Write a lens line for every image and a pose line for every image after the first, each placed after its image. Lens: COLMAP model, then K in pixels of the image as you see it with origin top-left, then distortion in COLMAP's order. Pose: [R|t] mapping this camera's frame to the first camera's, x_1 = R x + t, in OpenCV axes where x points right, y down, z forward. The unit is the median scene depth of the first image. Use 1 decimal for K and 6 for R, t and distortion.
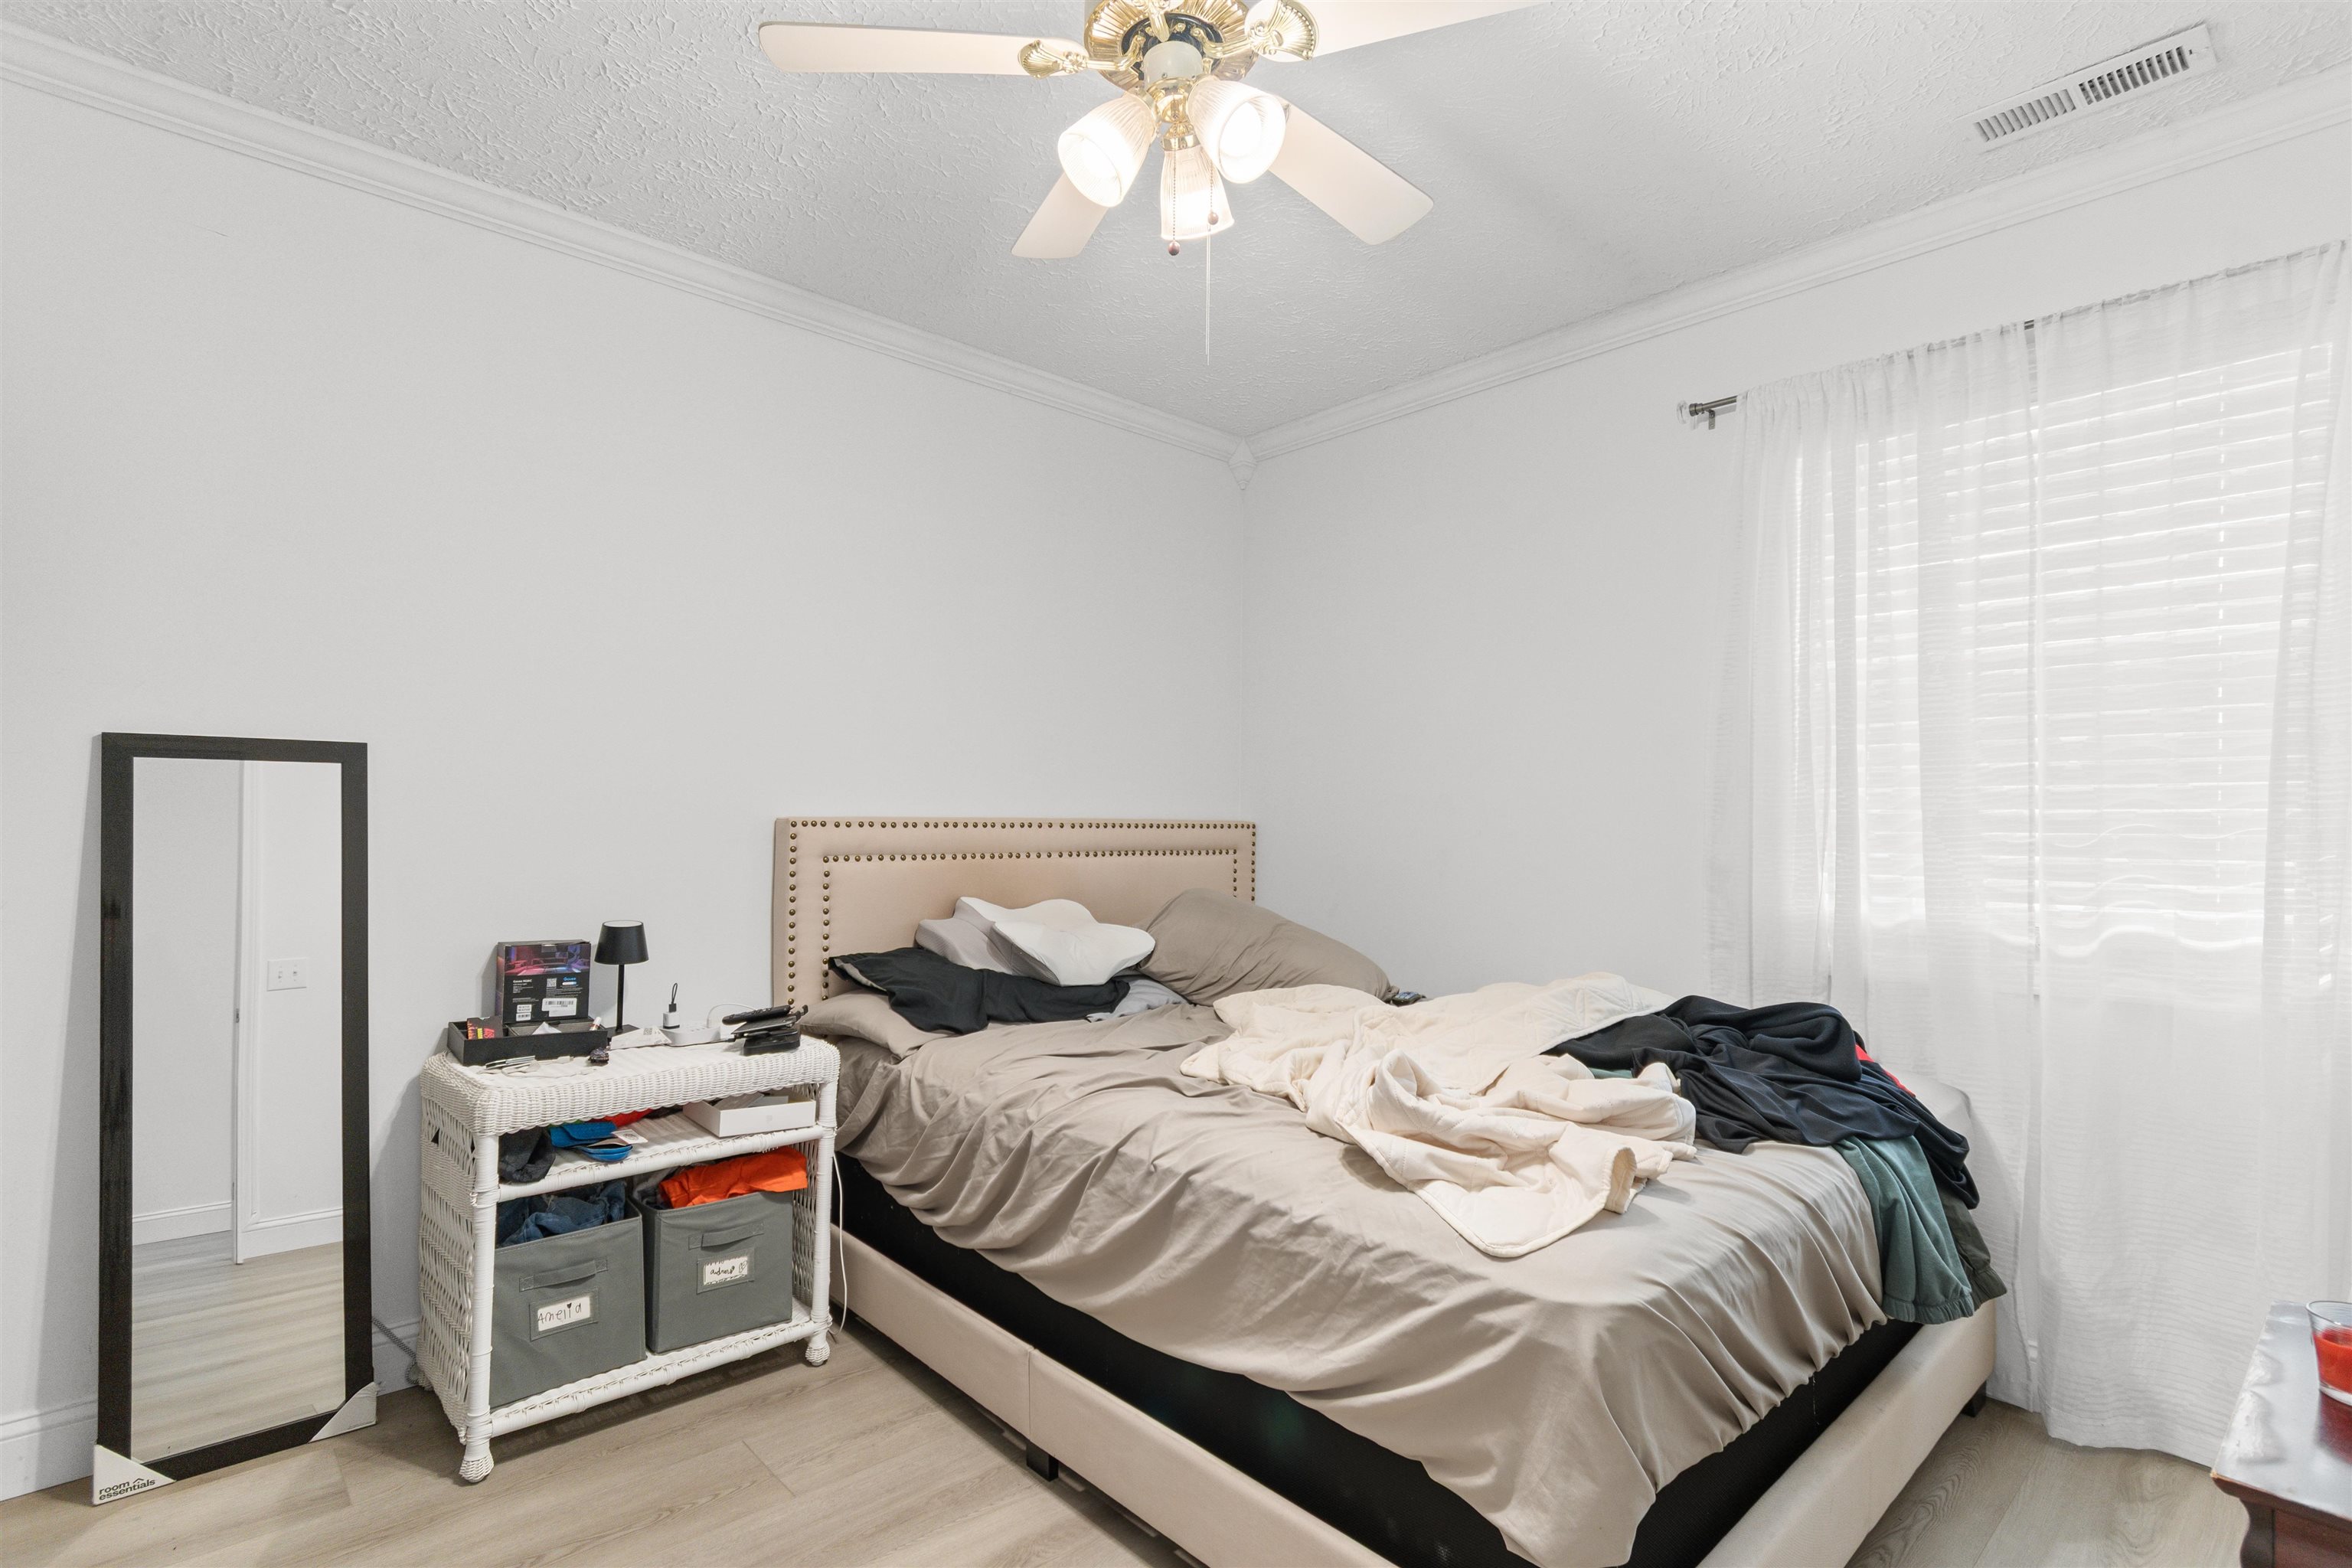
lens RADIAL K [[1125.6, 0, 1174.0], [0, 1125.6, 805.6], [0, 0, 1]] dist [0.000743, -0.000440]
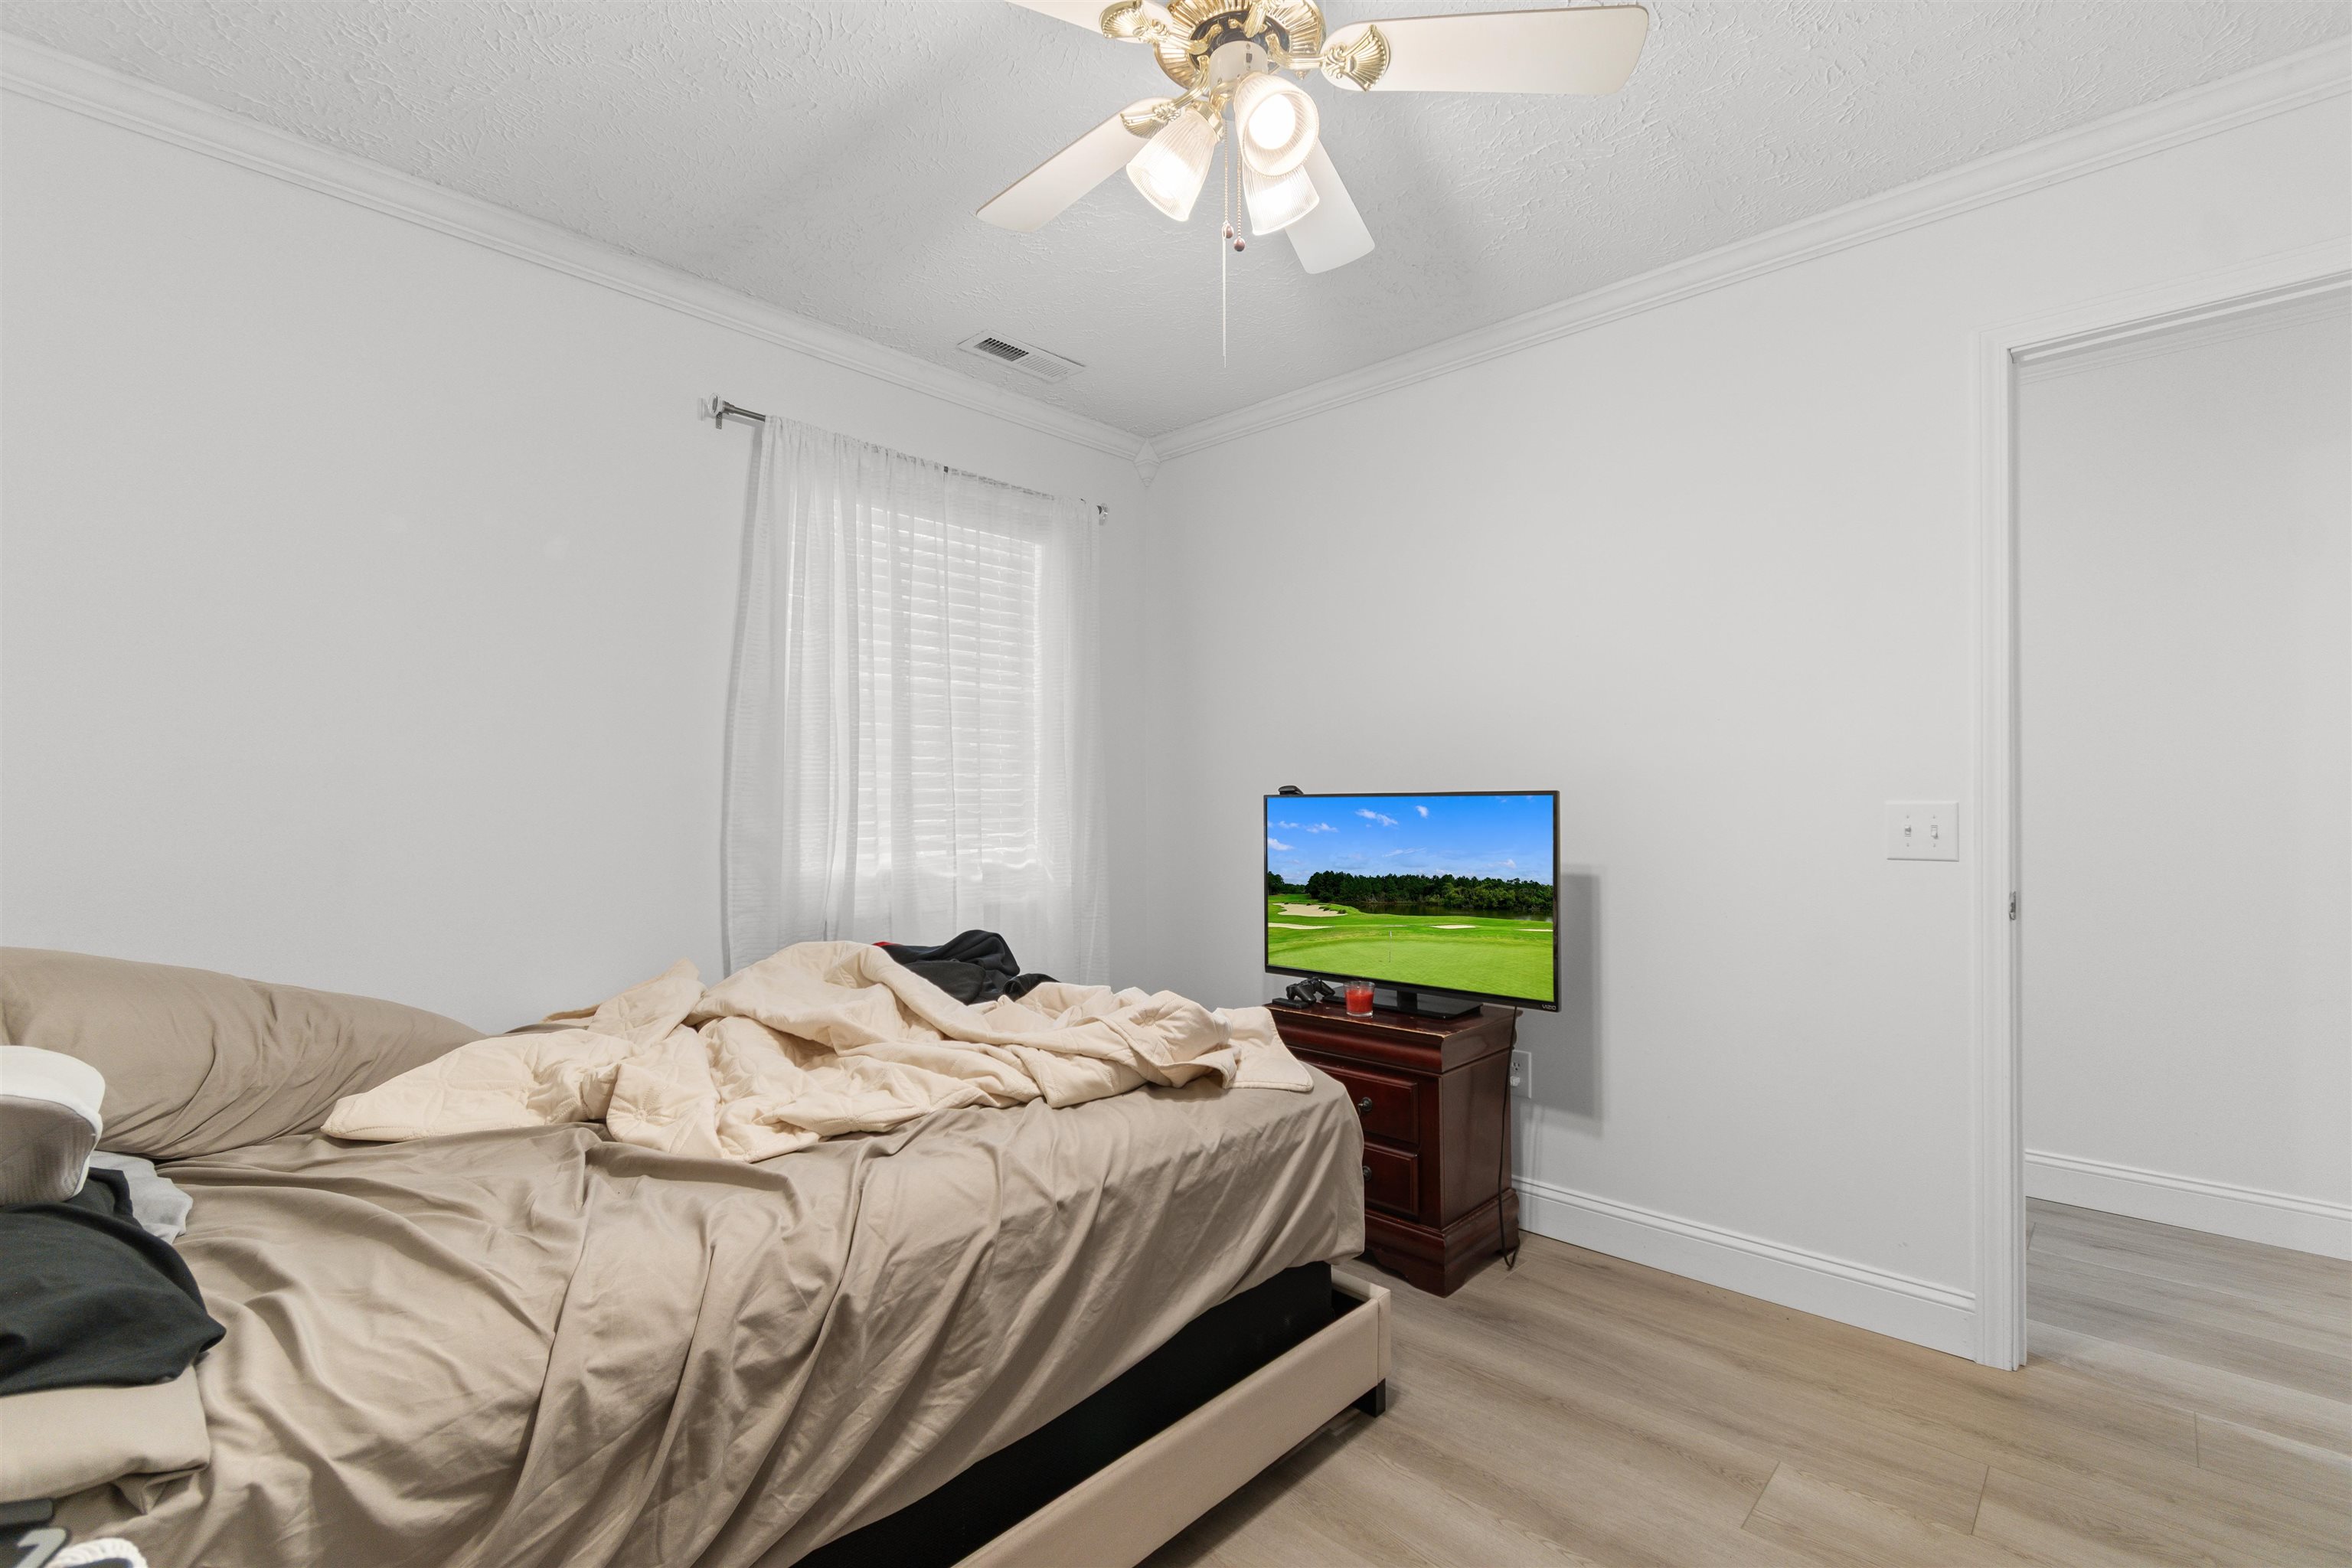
lens RADIAL K [[1048.2, 0, 1175.7], [0, 1048.2, 794.7], [0, 0, 1]] dist [0.003318, 0.000626]
pose [[-0.071812, -0.004499, 0.997408, -0.810192], [-0.006519, 0.999971, 0.004041, 0.004028], [-0.997397, -0.006212, -0.071839, 0.955920]]
